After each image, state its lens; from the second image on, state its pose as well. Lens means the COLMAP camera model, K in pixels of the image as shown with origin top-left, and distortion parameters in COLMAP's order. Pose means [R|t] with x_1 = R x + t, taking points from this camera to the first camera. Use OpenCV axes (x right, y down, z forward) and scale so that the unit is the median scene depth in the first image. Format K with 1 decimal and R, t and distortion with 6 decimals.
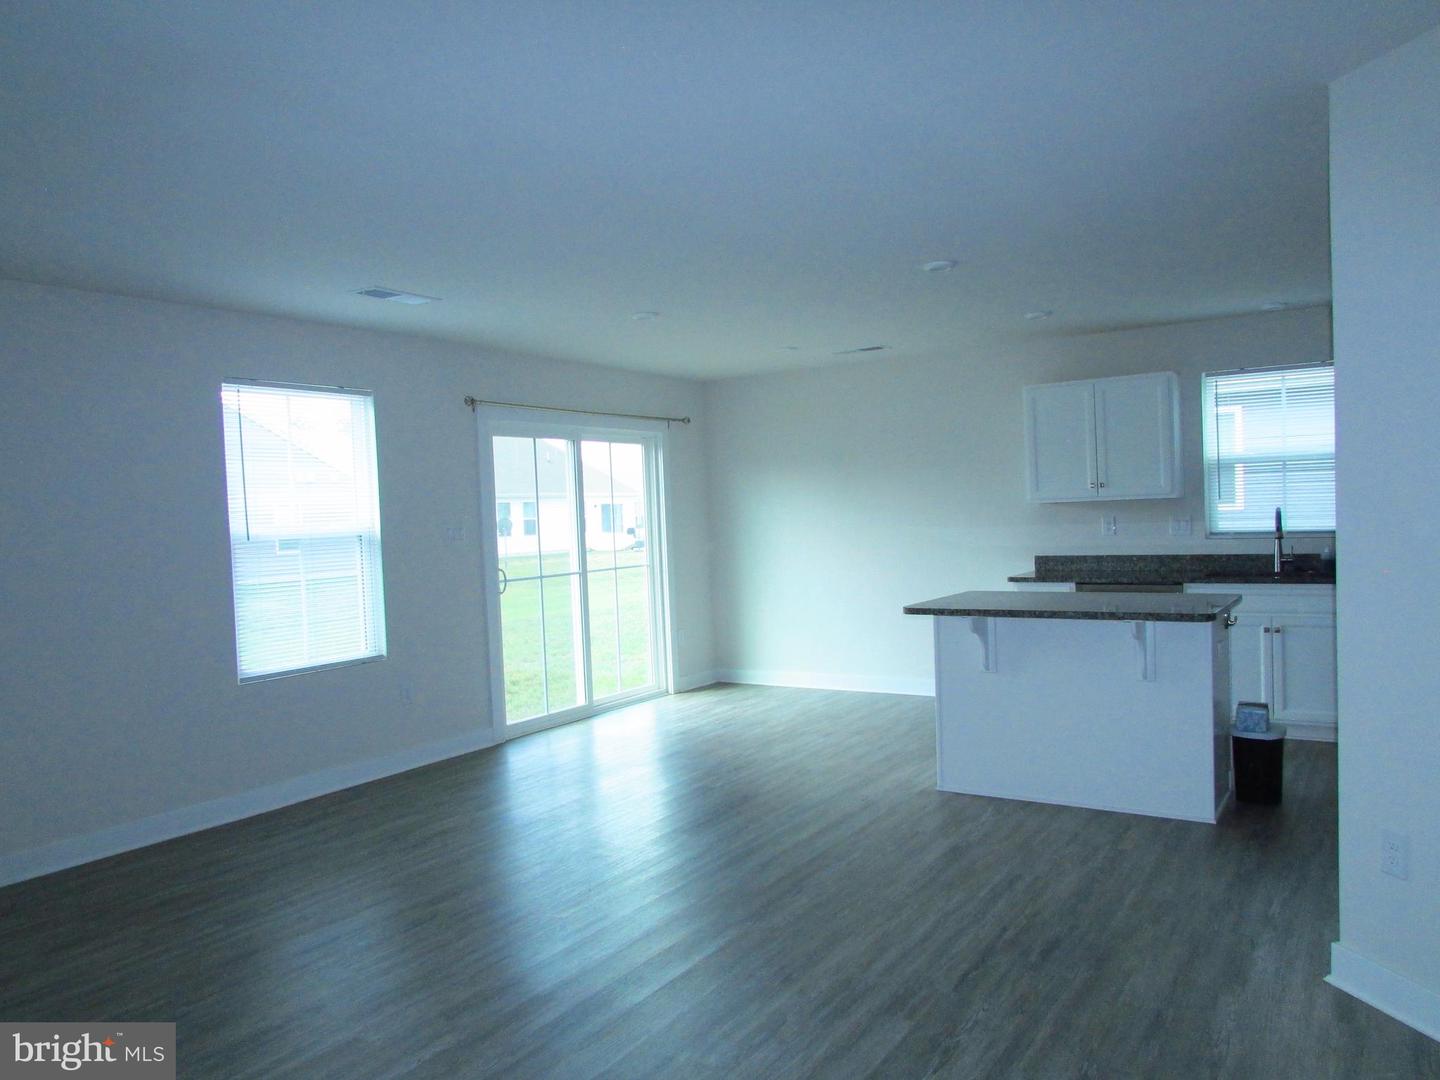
lens RADIAL K [[1045.0, 0, 720.0], [0, 1045.0, 540.0], [0, 0, 1]] dist [-0.004045, -0.004861]
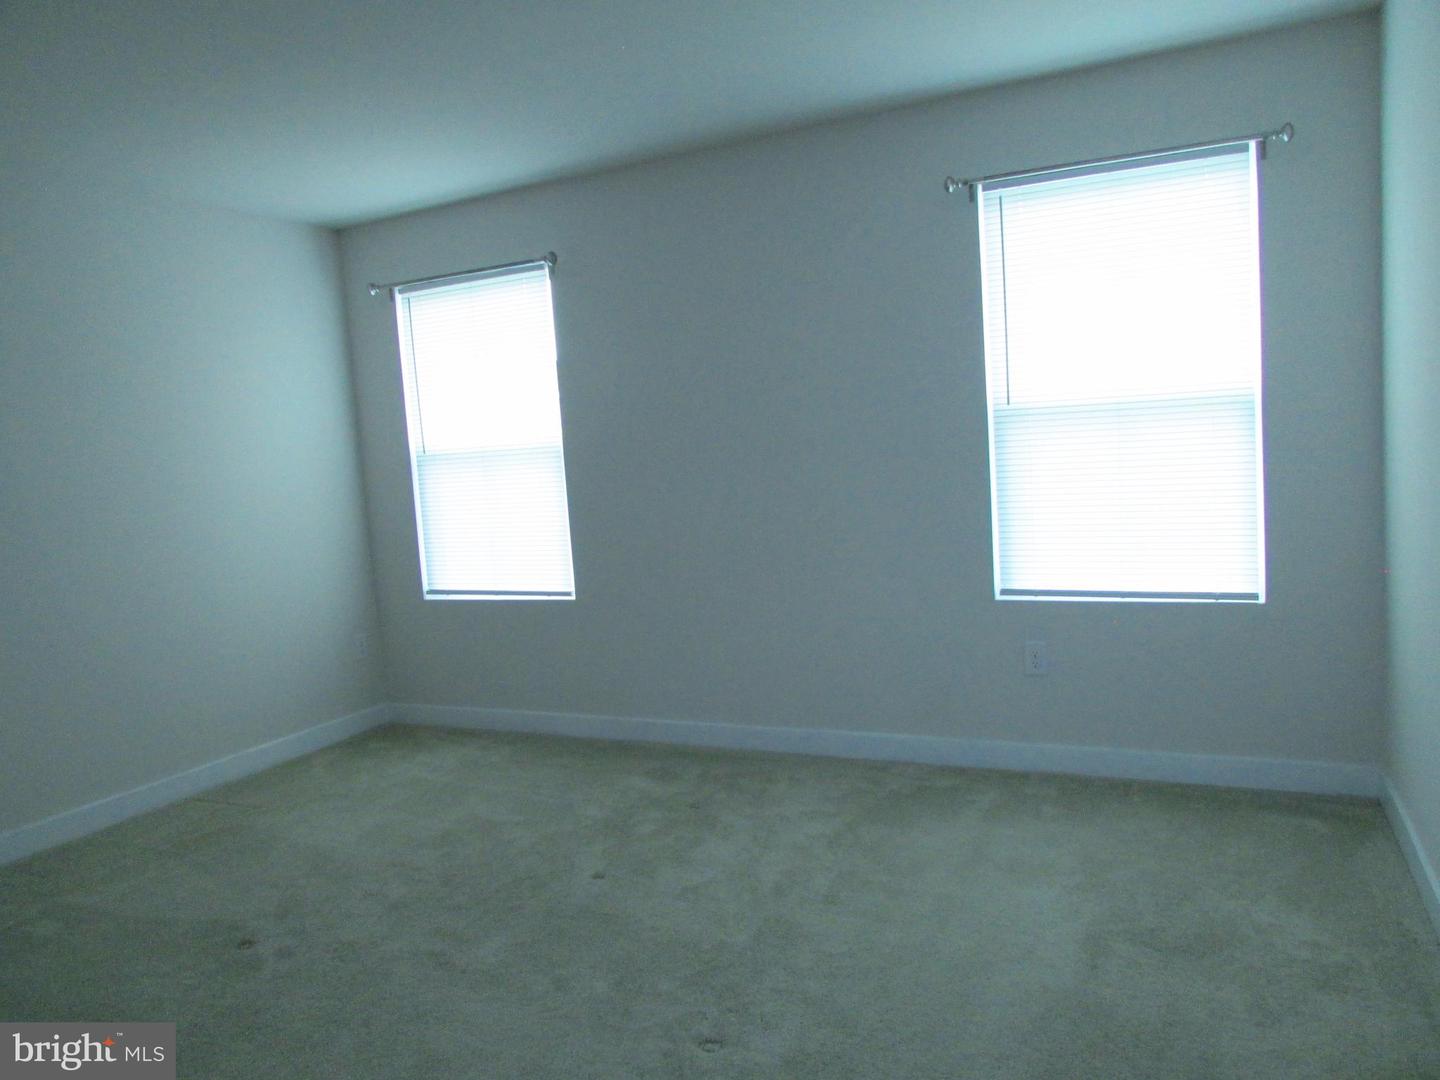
lens RADIAL K [[1045.0, 0, 720.0], [0, 1045.0, 540.0], [0, 0, 1]] dist [-0.004045, -0.004861]
pose [[0.120562, 0.153596, -0.980751, 0.357478], [0.038356, 0.986499, 0.159211, -0.042564], [0.991964, -0.056812, 0.113043, 0.758502]]
